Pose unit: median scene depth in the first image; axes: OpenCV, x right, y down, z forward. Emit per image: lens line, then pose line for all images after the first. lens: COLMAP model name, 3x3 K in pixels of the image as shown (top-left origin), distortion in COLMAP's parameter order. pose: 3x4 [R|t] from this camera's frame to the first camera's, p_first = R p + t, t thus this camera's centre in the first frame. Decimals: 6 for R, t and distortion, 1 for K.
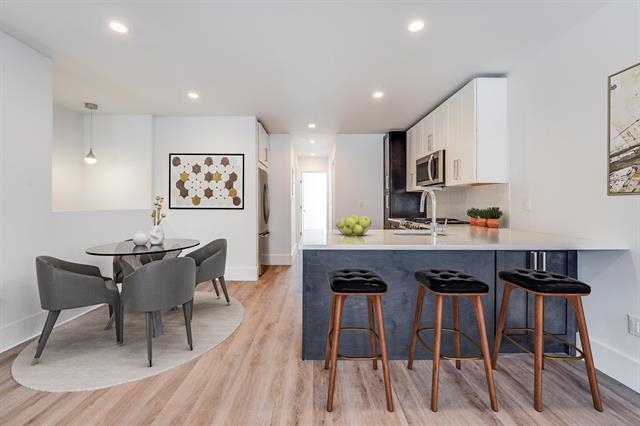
lens RADIAL K [[262.9, 0, 318.5], [0, 262.9, 202.6], [0, 0, 1]] dist [0.000154, -0.000056]
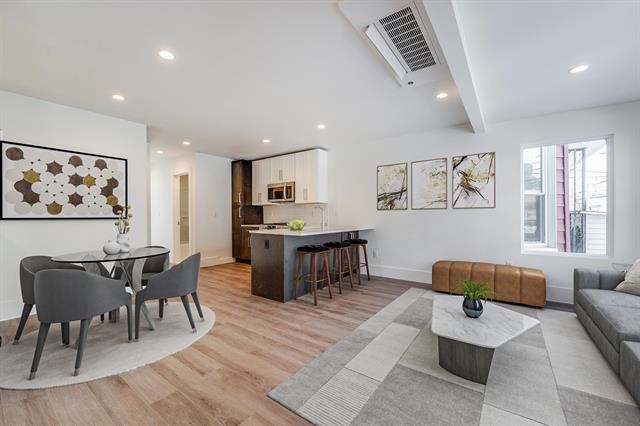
lens RADIAL K [[256.0, 0, 320.0], [0, 256.0, 213.0], [0, 0, 1]] dist [0.000382, -0.000050]
pose [[0.585687, 0.004902, 0.810522, -0.619438], [-0.002721, 0.999988, -0.004082, 0.006657], [-0.810533, 0.000185, 0.585693, -0.086170]]
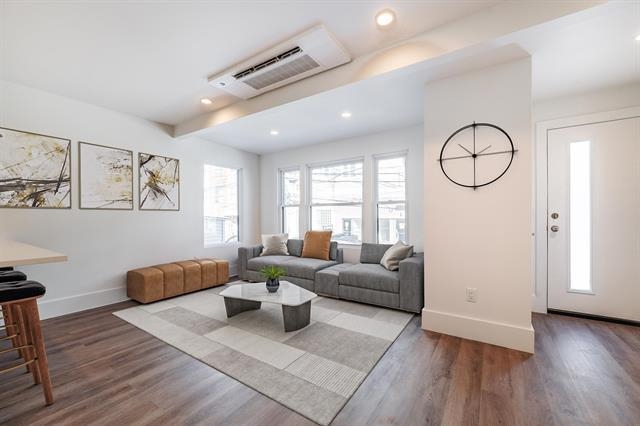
lens RADIAL K [[256.0, 0, 320.0], [0, 256.0, 213.0], [0, 0, 1]] dist [0.000382, -0.000050]
pose [[-0.835552, 0.013277, 0.549251, -0.520639], [0.001101, 0.999746, -0.022492, 0.016794], [-0.549411, -0.018189, -0.835355, 0.518321]]
